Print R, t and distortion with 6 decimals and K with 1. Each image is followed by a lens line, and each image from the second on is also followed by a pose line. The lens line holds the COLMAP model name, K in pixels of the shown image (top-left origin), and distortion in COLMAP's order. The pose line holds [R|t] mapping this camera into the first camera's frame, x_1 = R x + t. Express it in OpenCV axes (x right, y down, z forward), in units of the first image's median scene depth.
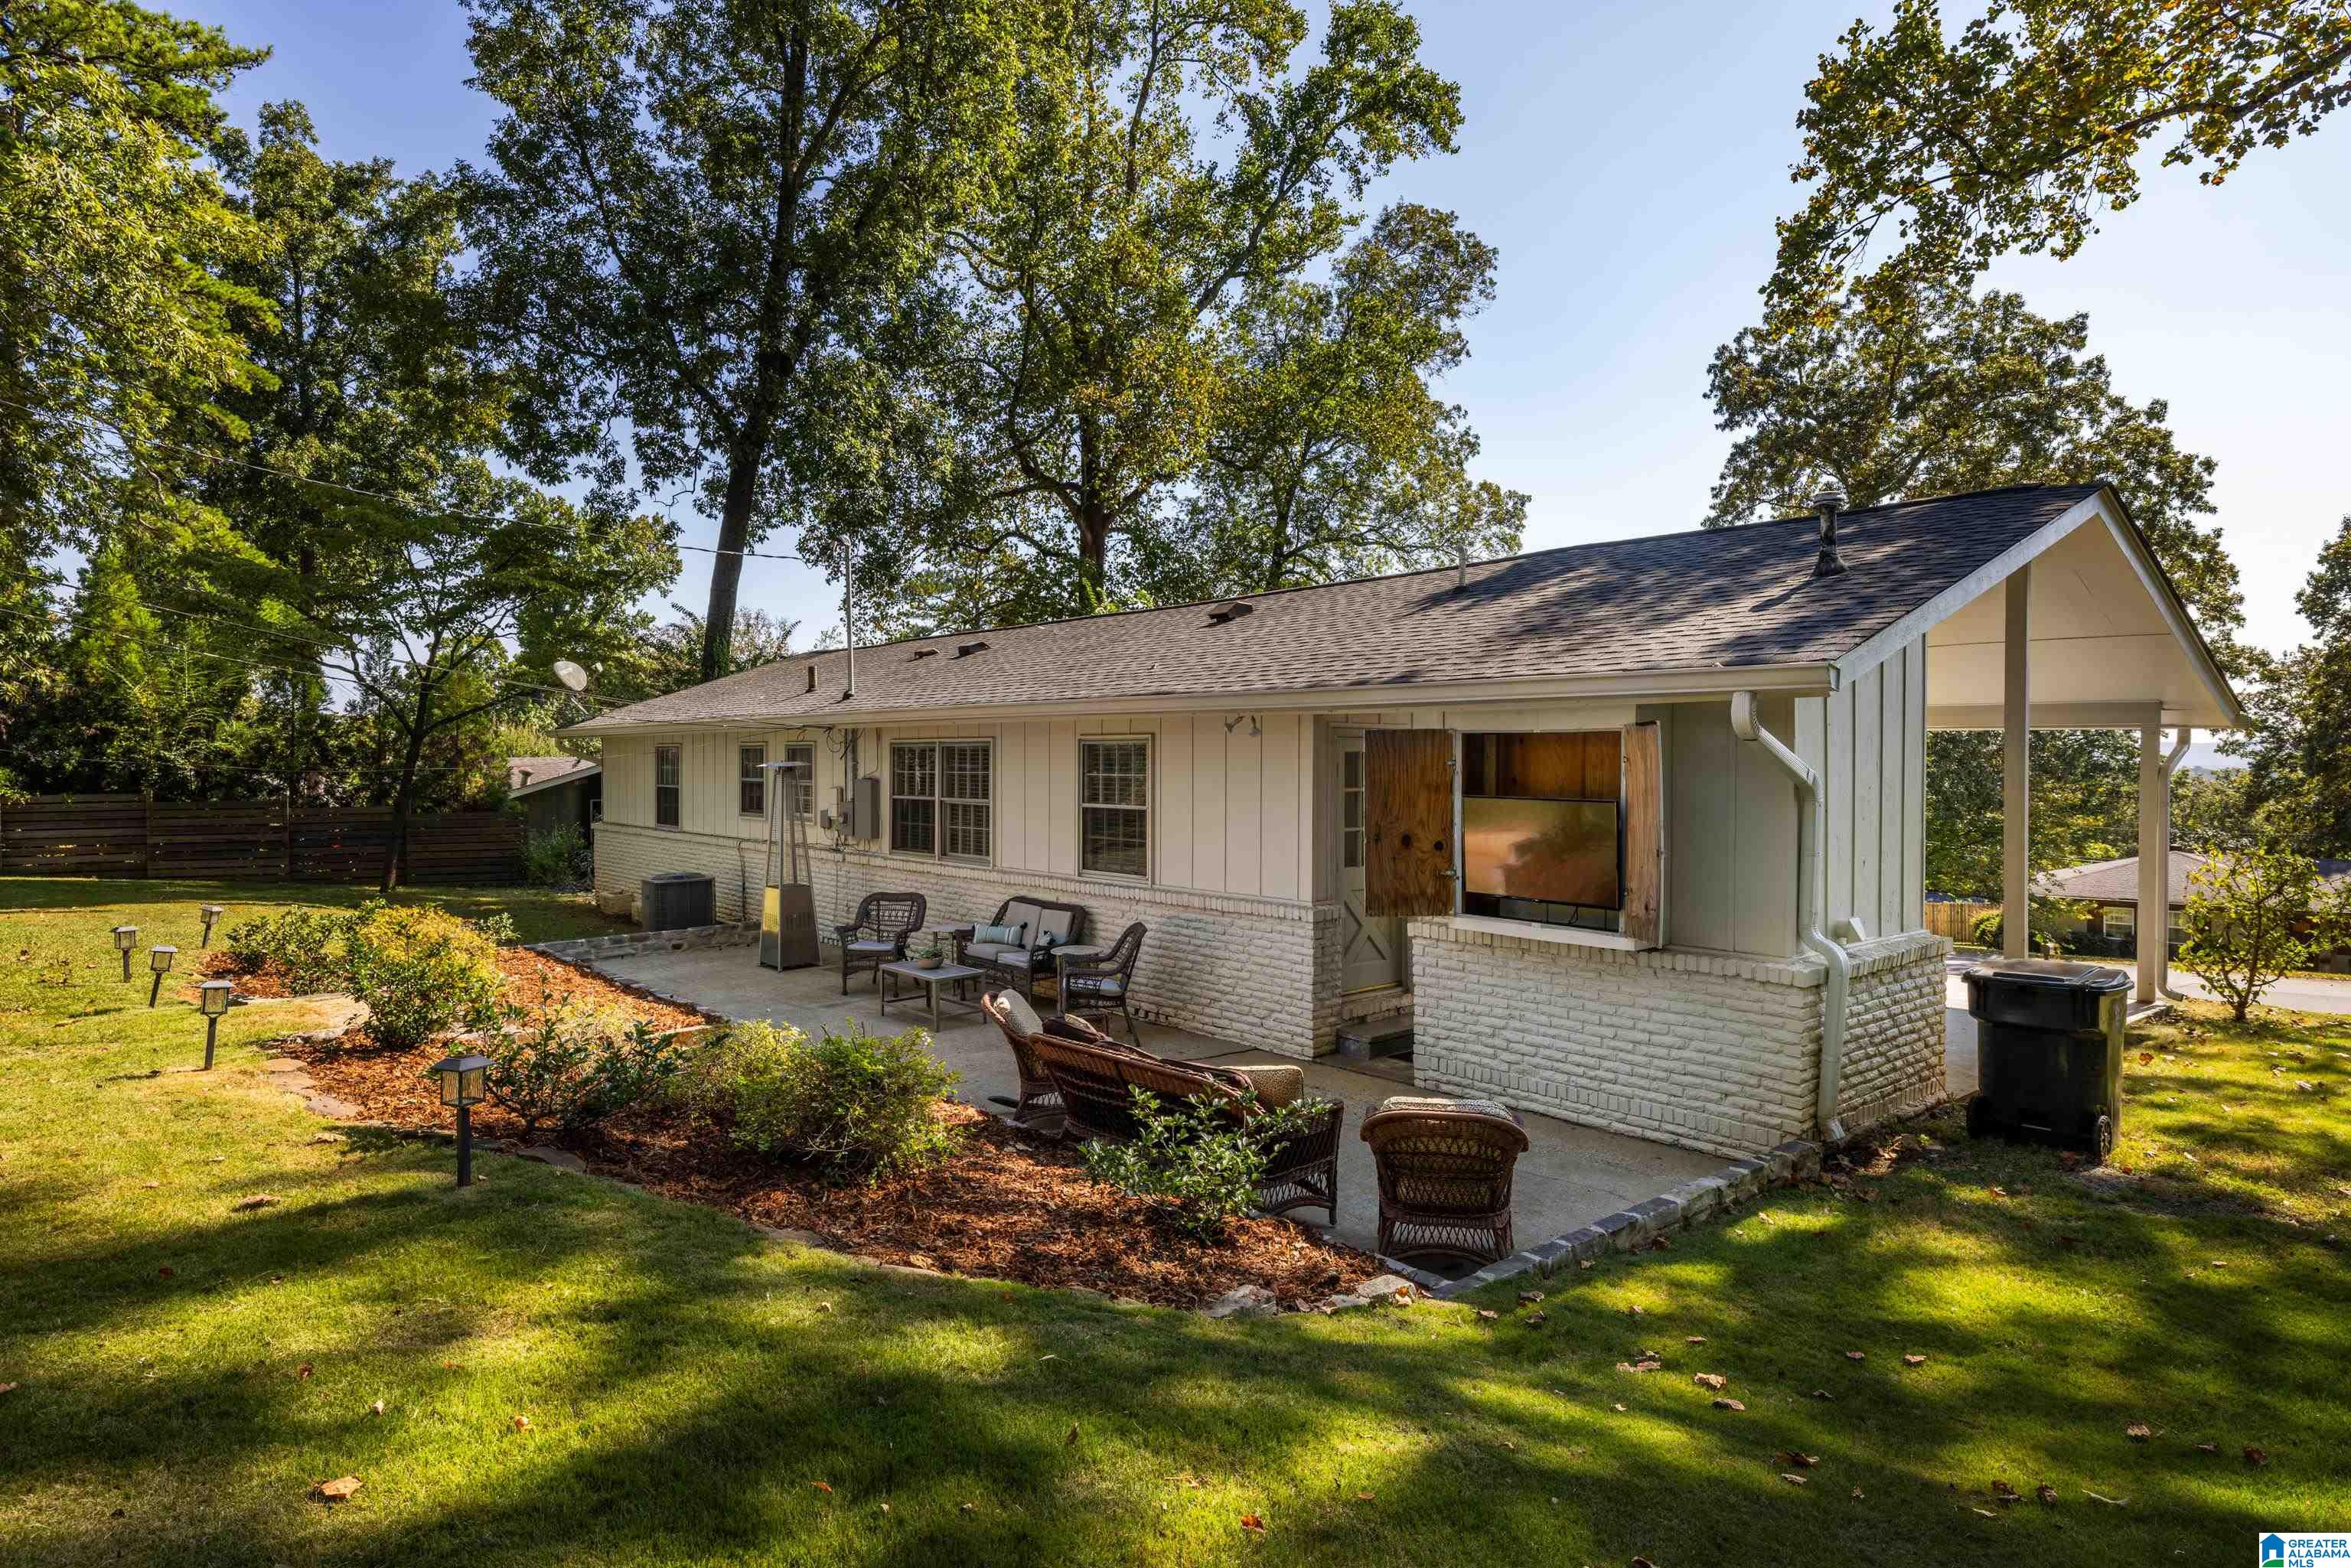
lens RADIAL K [[1323.3, 0, 1175.5], [0, 1323.3, 784.0], [0, 0, 1]] dist [-0.003134, -0.000494]
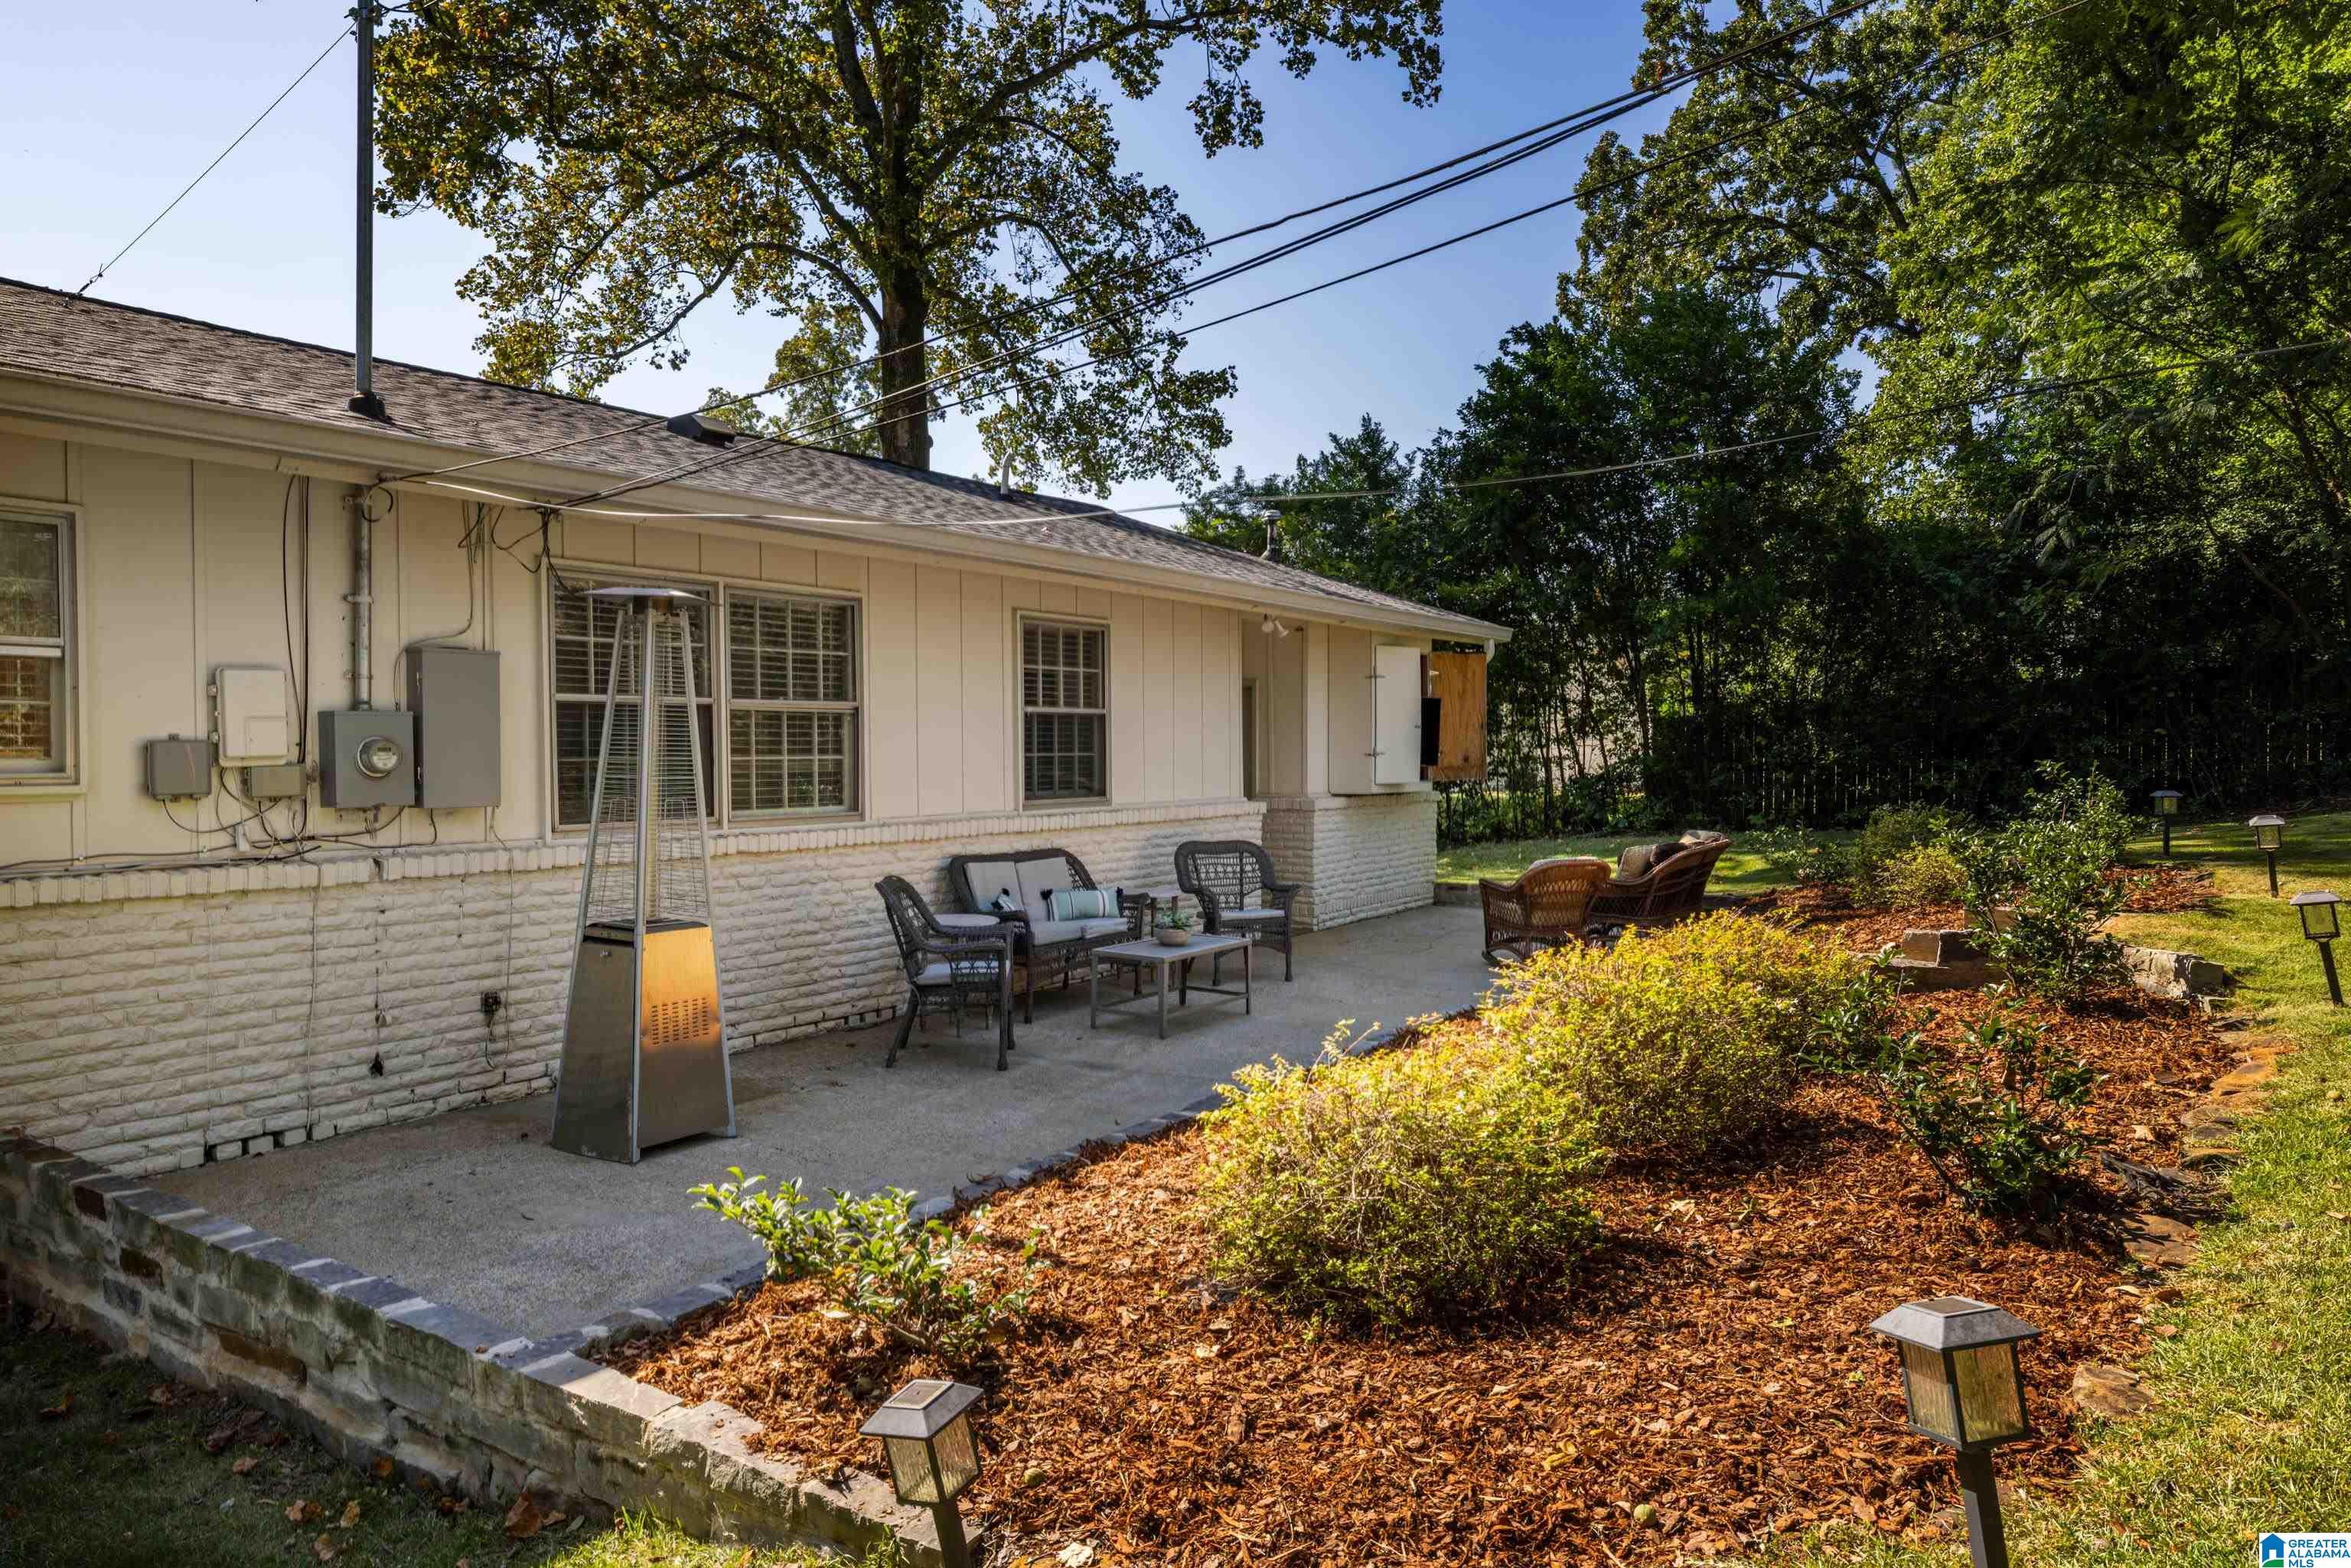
lens RADIAL K [[1529.5, 0, 1164.7], [0, 1529.5, 774.3], [0, 0, 1]] dist [0.002787, 0.001380]
pose [[-0.257226, -0.032148, 0.965816, -0.684176], [0.007913, 0.999343, 0.035371, 0.017041], [-0.966319, 0.016741, -0.256803, 0.884908]]
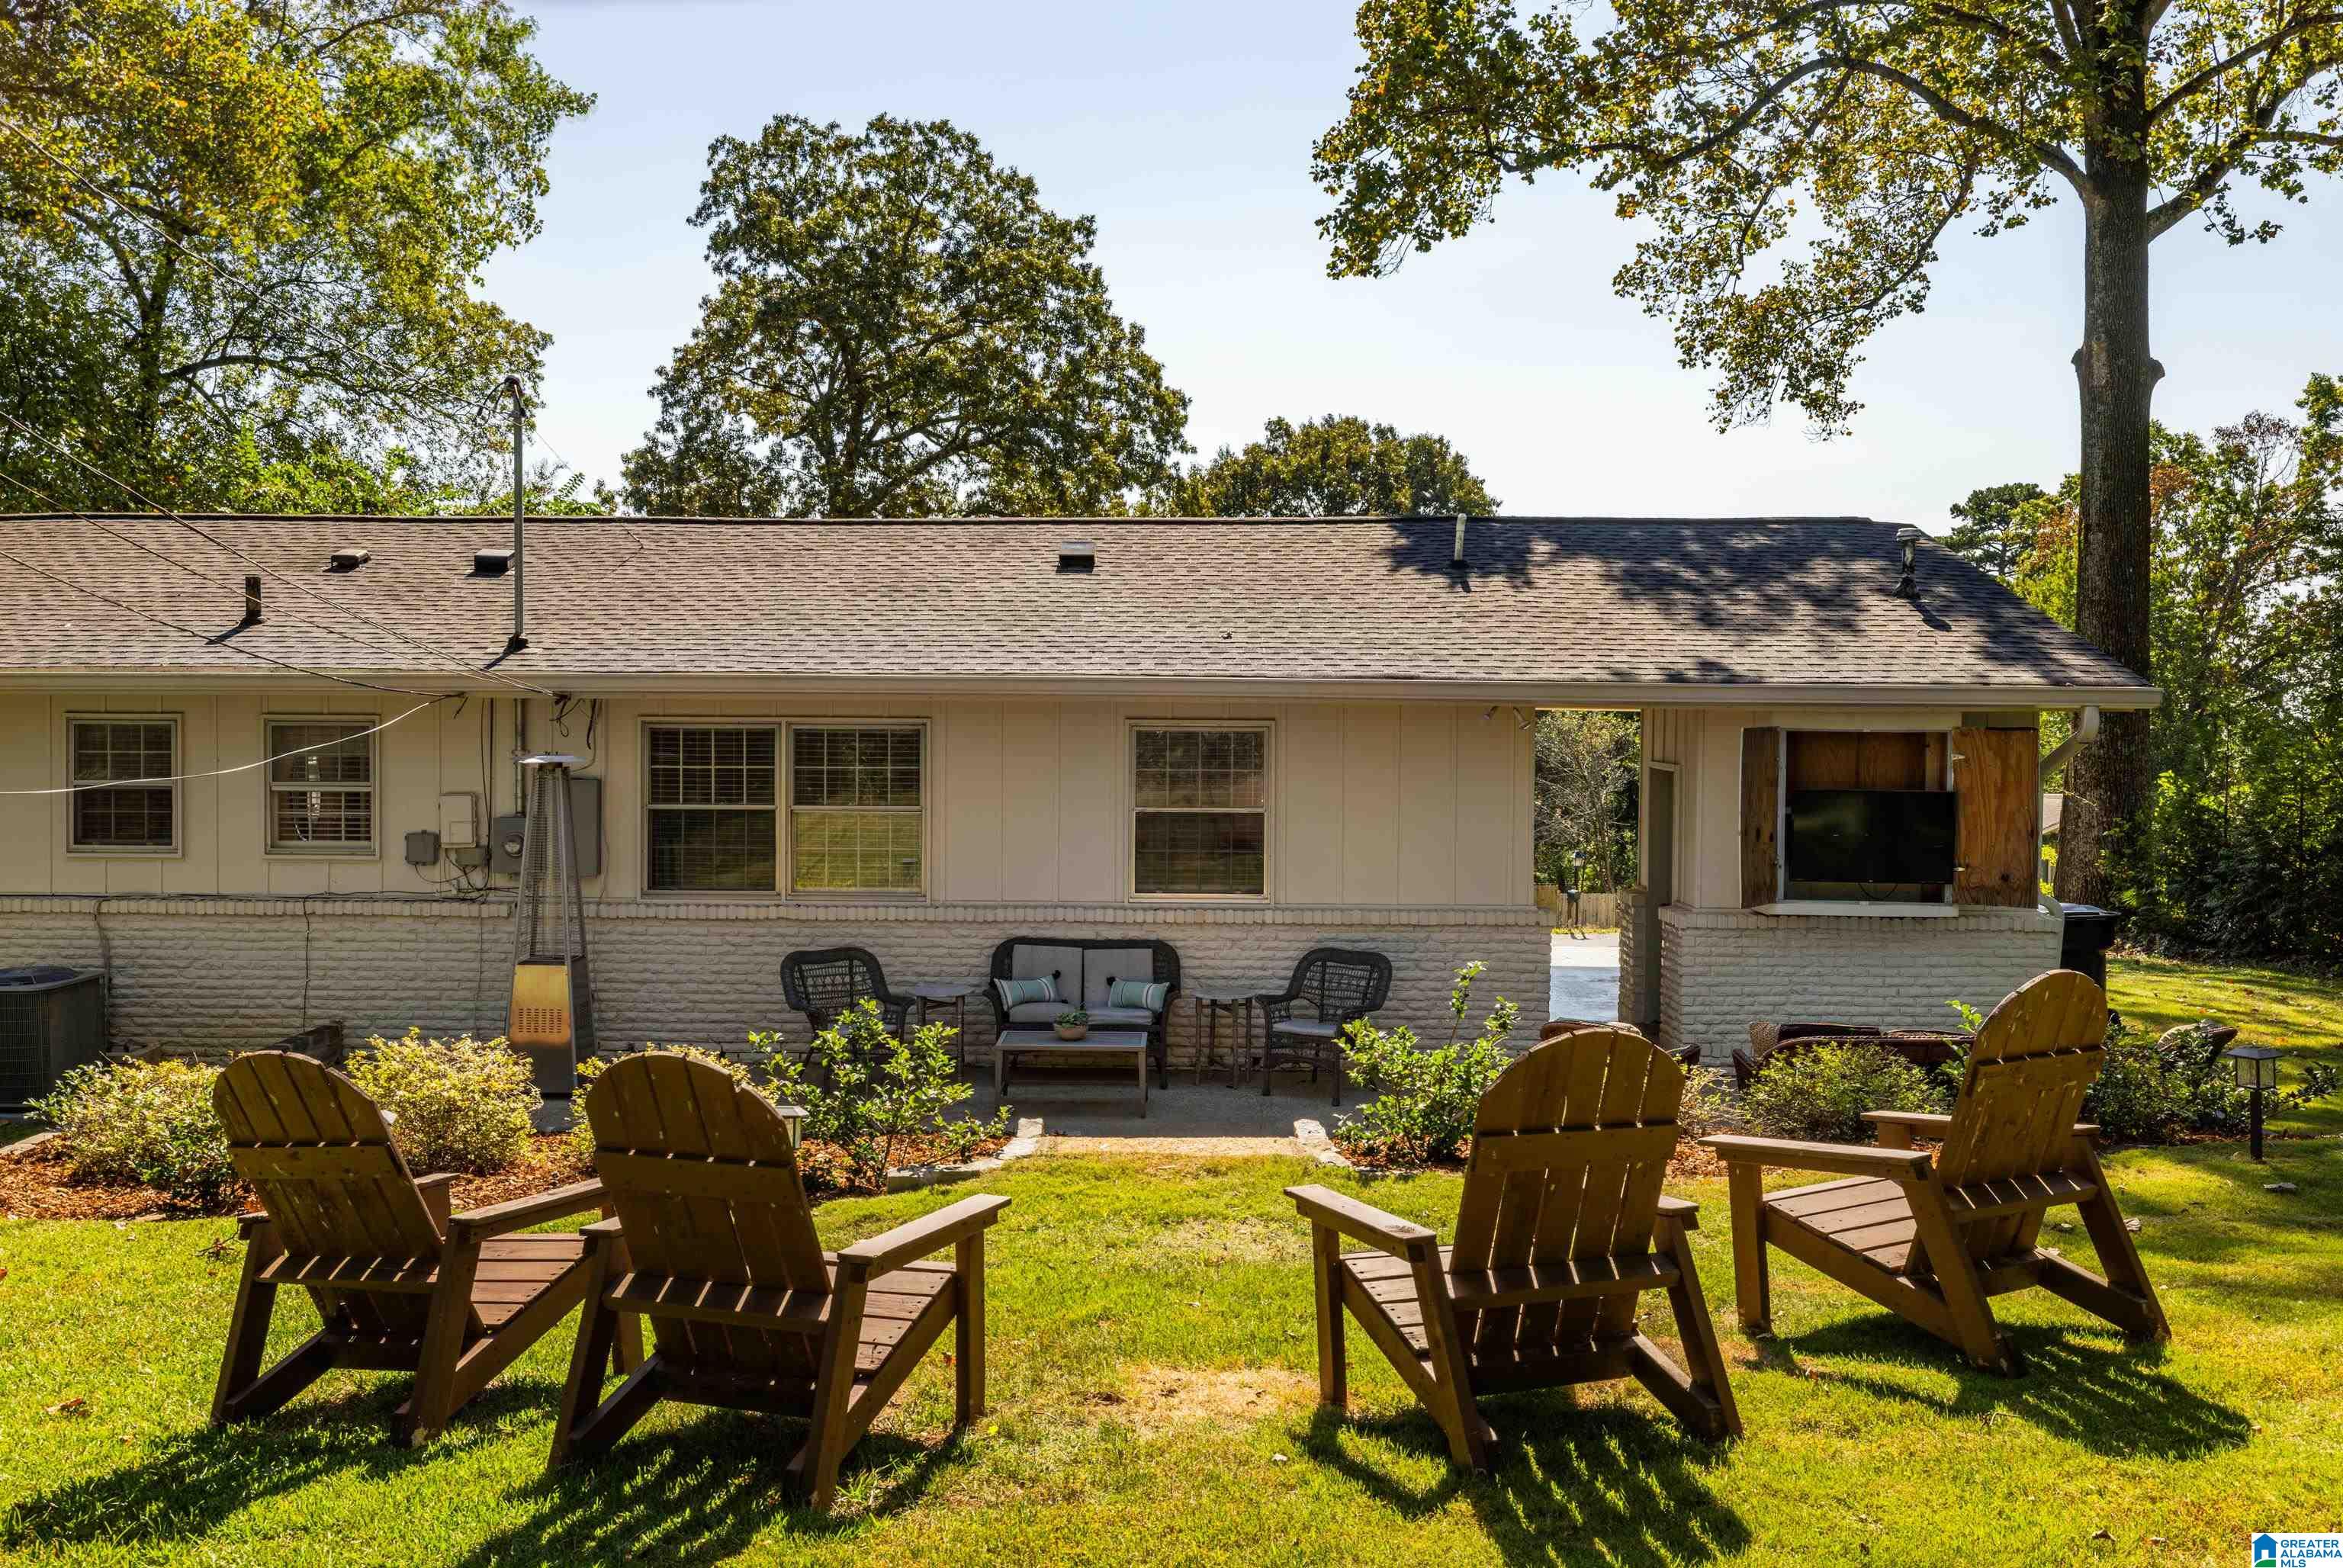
lens RADIAL K [[1943.4, 0, 1171.9], [0, 1943.4, 735.8], [0, 0, 1]] dist [0.017124, -0.012525]
pose [[0.673590, -0.011996, 0.739008, -0.692848], [0.010337, 0.999923, 0.006810, -0.026799], [-0.739033, 0.003052, 0.673662, 0.170800]]
